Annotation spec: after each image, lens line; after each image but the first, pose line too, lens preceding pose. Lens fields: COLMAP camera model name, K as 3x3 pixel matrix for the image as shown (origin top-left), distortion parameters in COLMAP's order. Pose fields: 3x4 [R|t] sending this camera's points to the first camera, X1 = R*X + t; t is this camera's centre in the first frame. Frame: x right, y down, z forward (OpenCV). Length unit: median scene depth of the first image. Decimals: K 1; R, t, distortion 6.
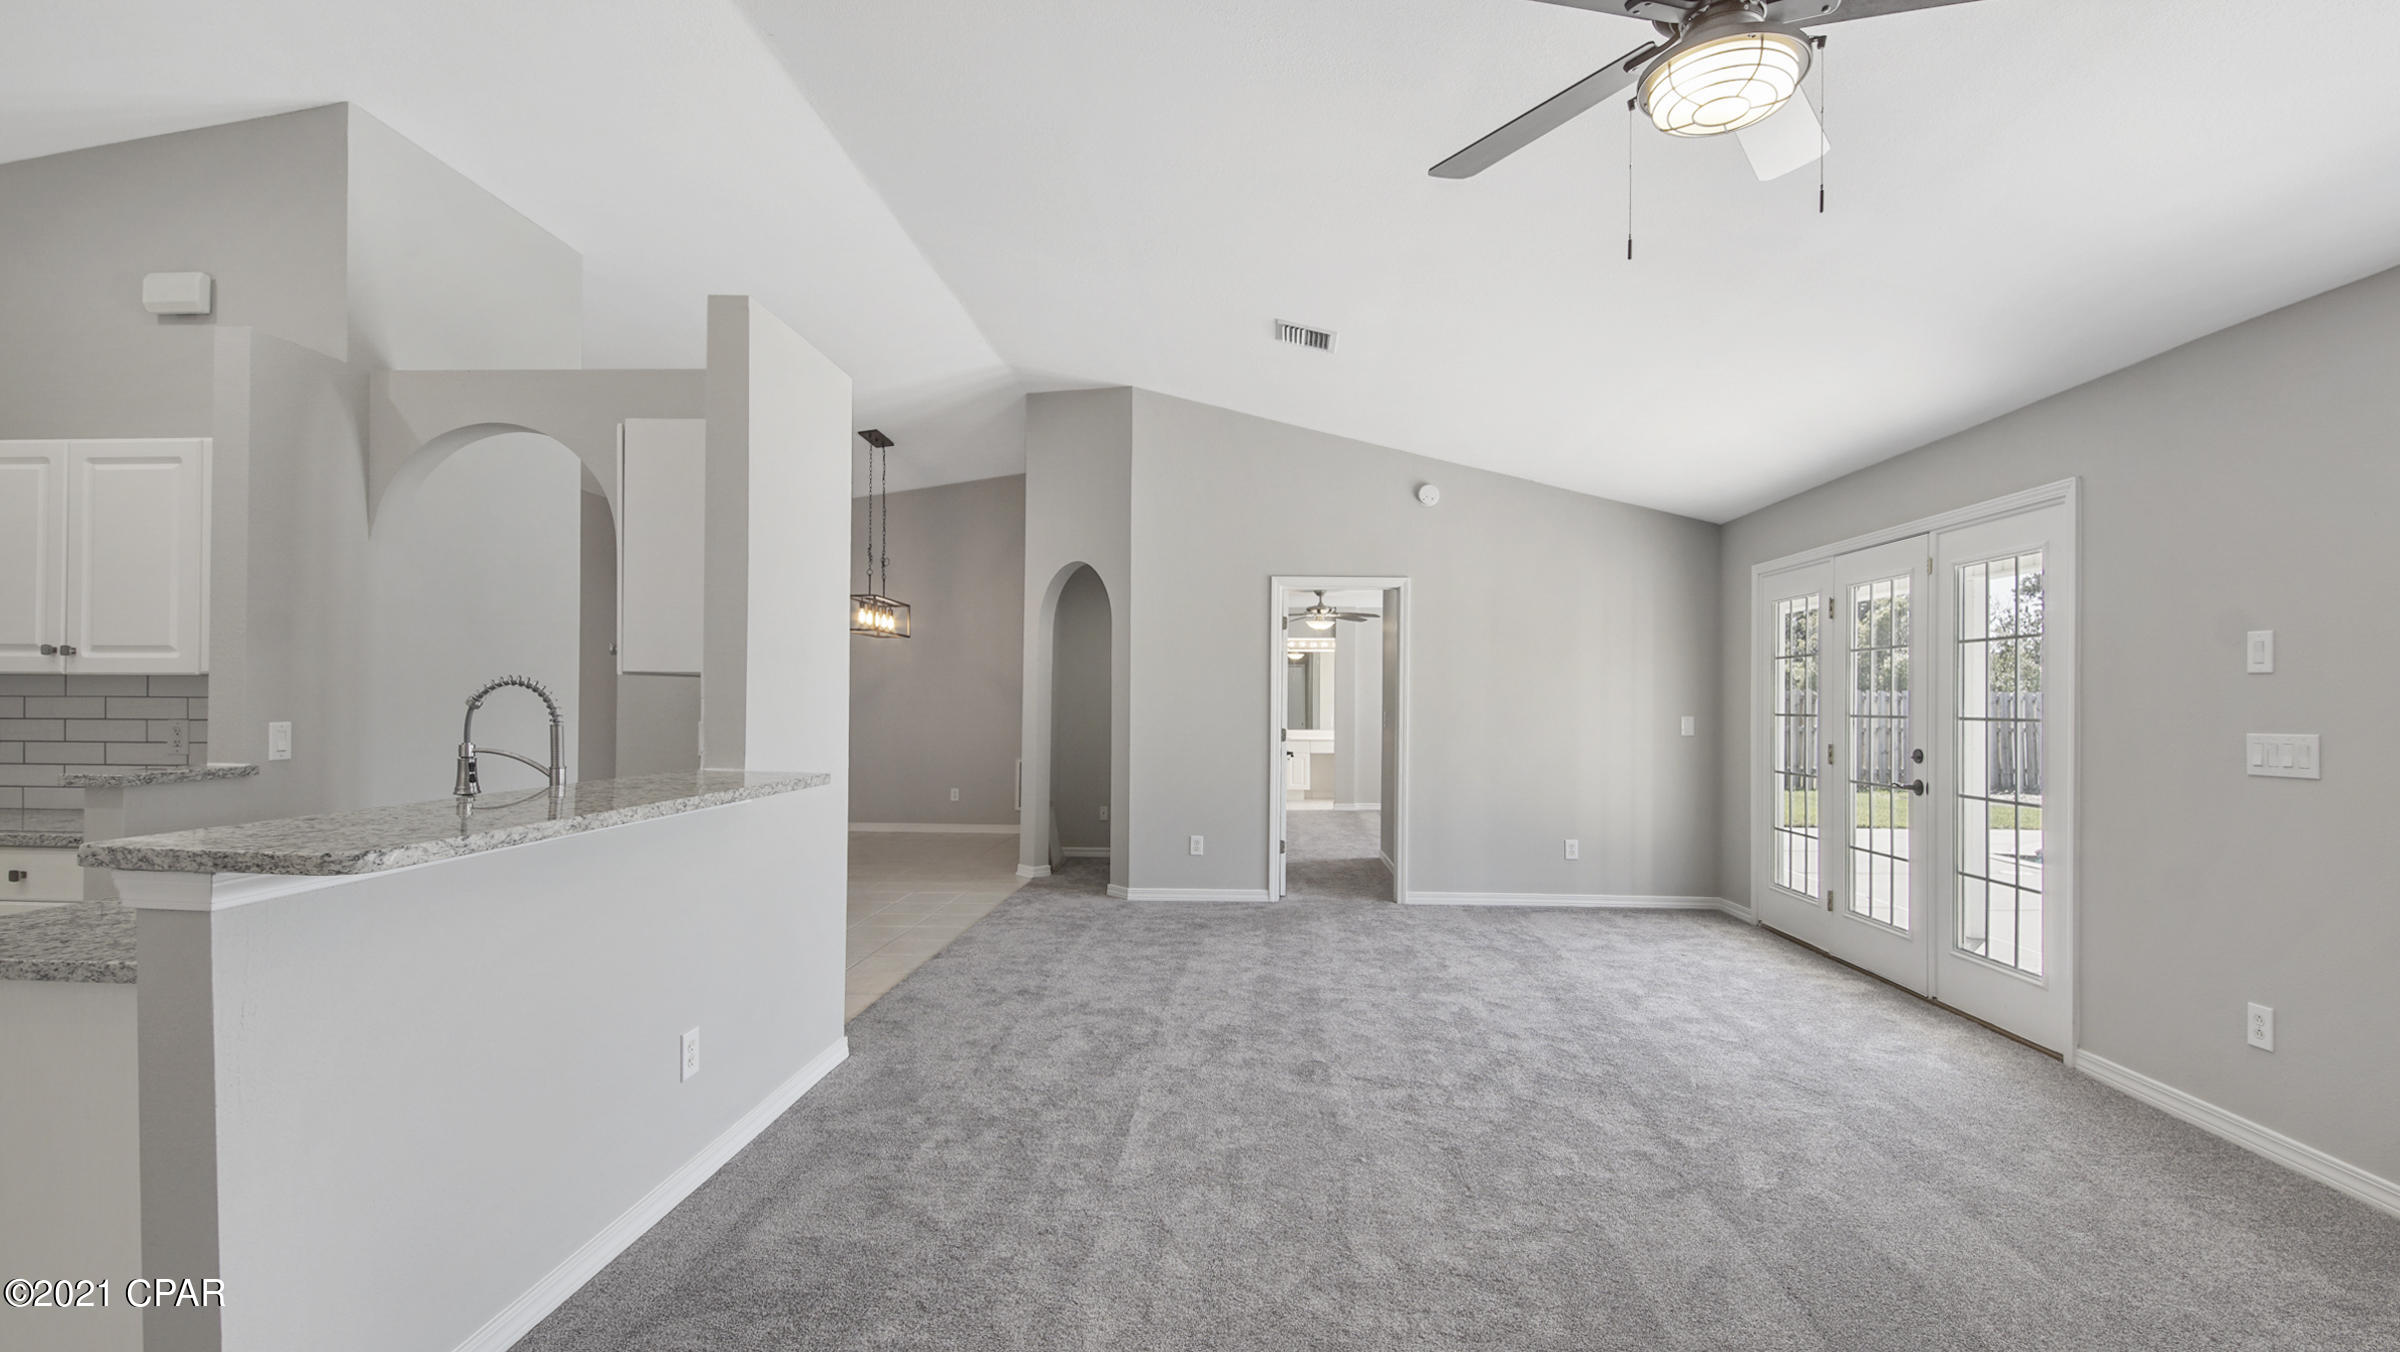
lens RADIAL K [[1051.0, 0, 1208.3], [0, 1051.0, 687.8], [0, 0, 1]] dist [0.021721, -0.016699]
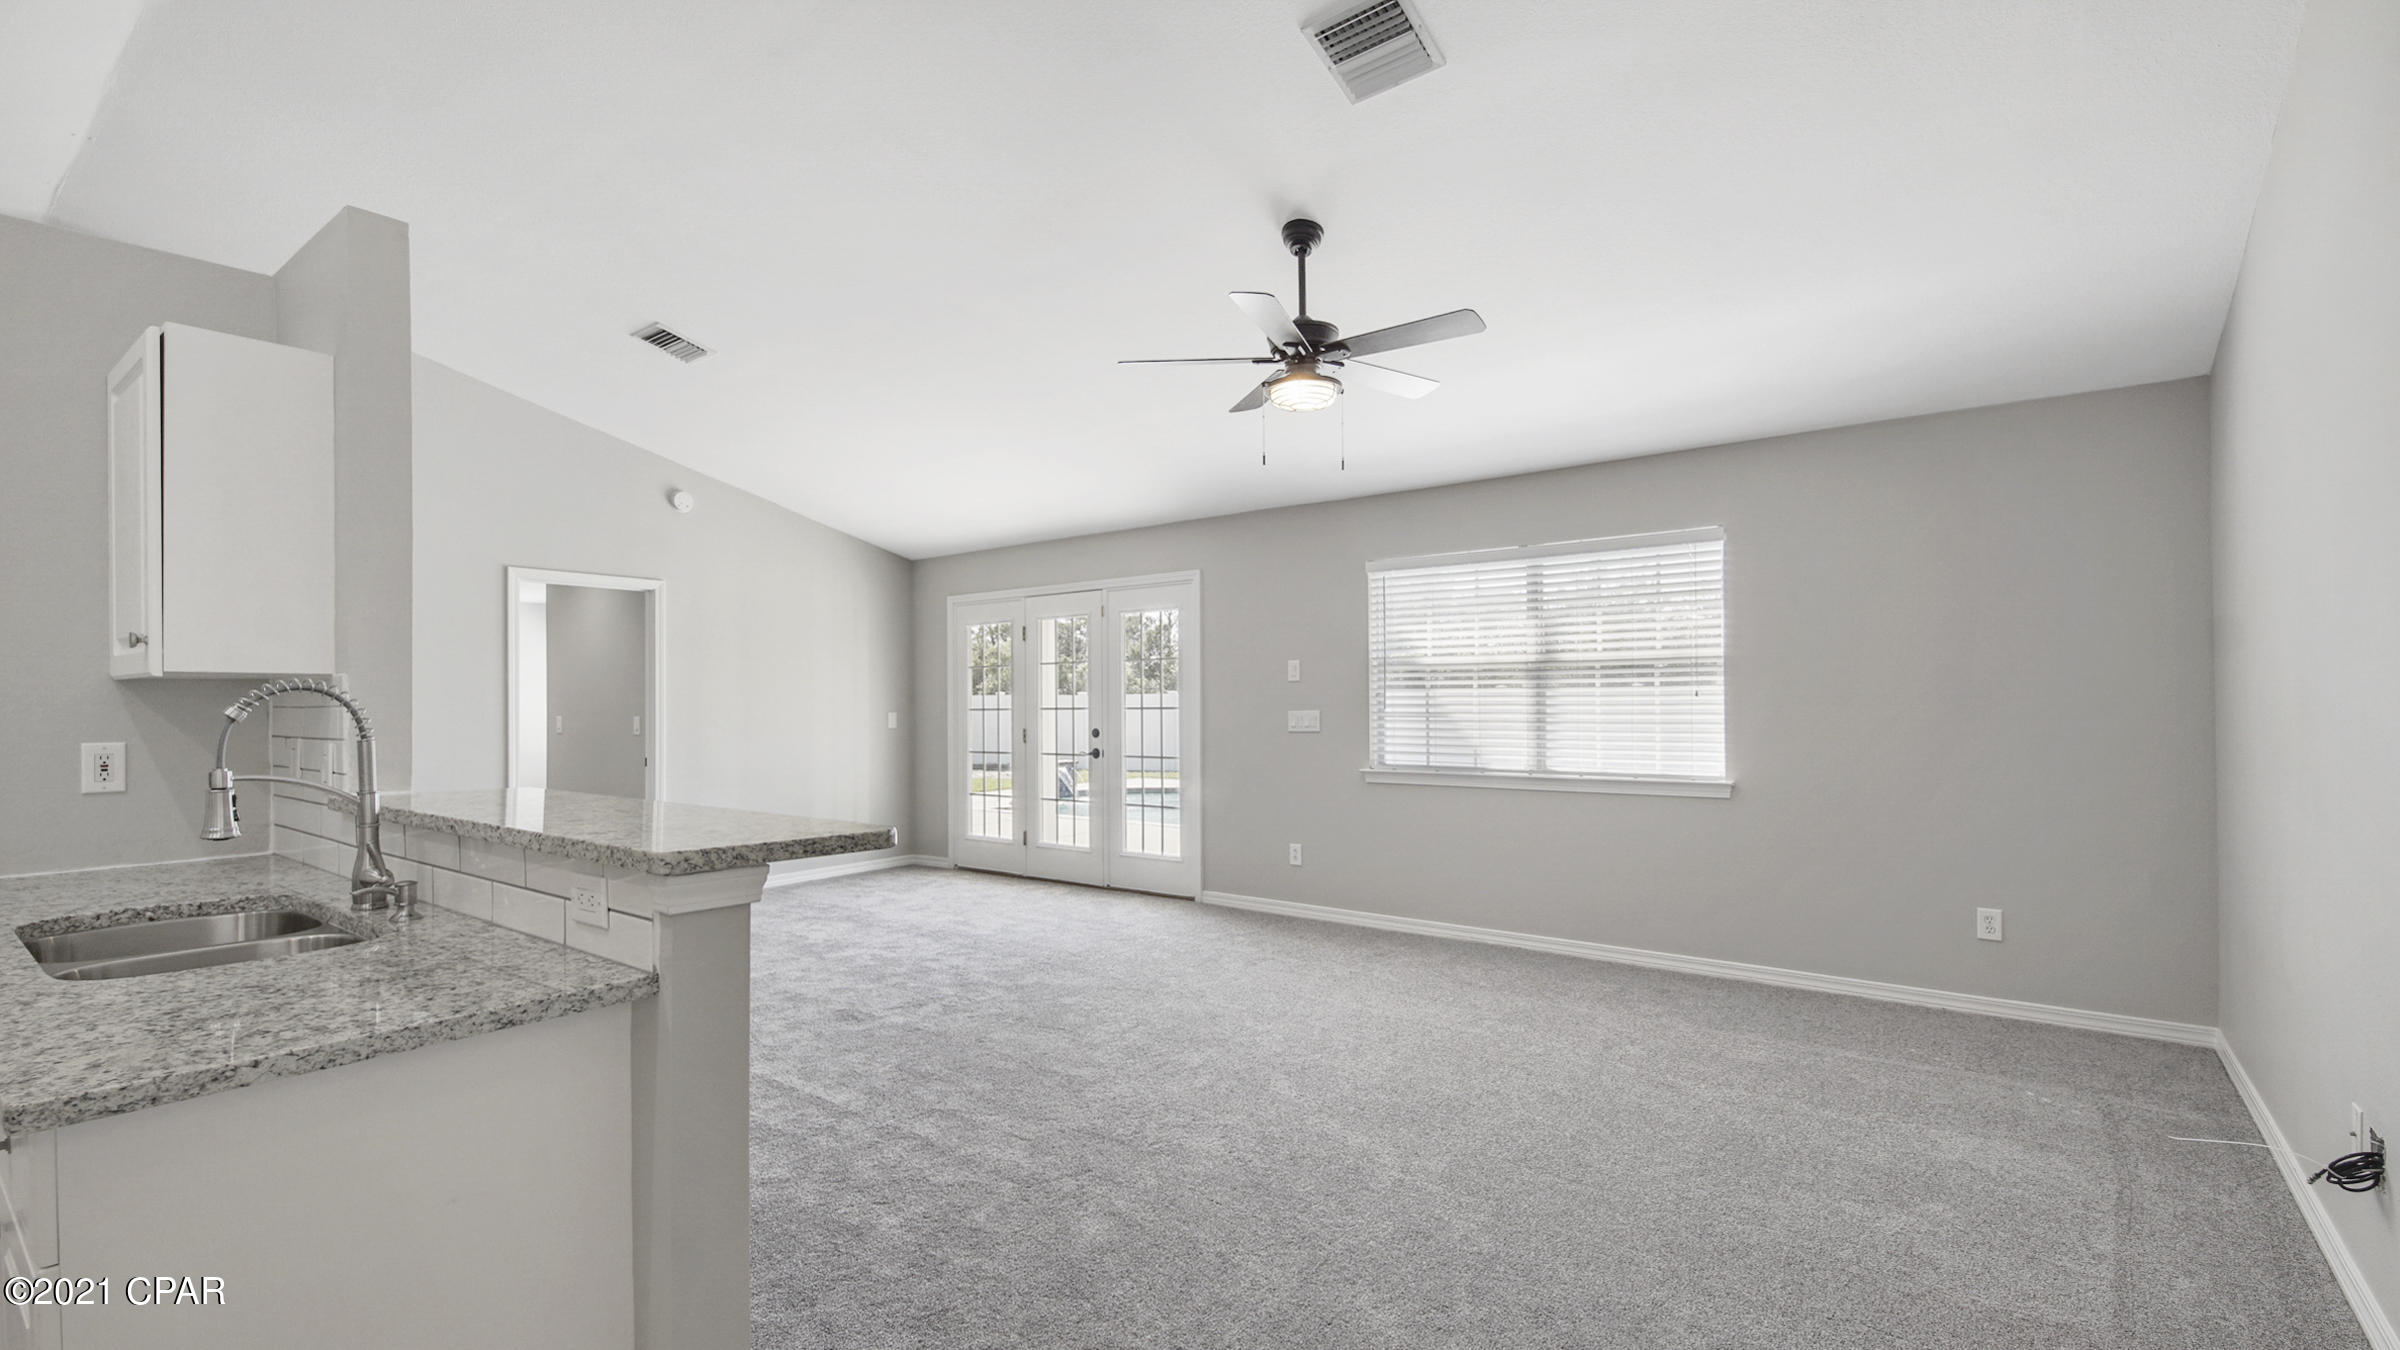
lens RADIAL K [[1051.0, 0, 1208.3], [0, 1051.0, 686.8], [0, 0, 1]] dist [0.021721, -0.016699]
pose [[0.555257, -0.001420, 0.831678, -0.662933], [0.003710, 0.999993, -0.000769, -0.001746], [-0.831671, 0.003513, 0.555258, 0.009915]]
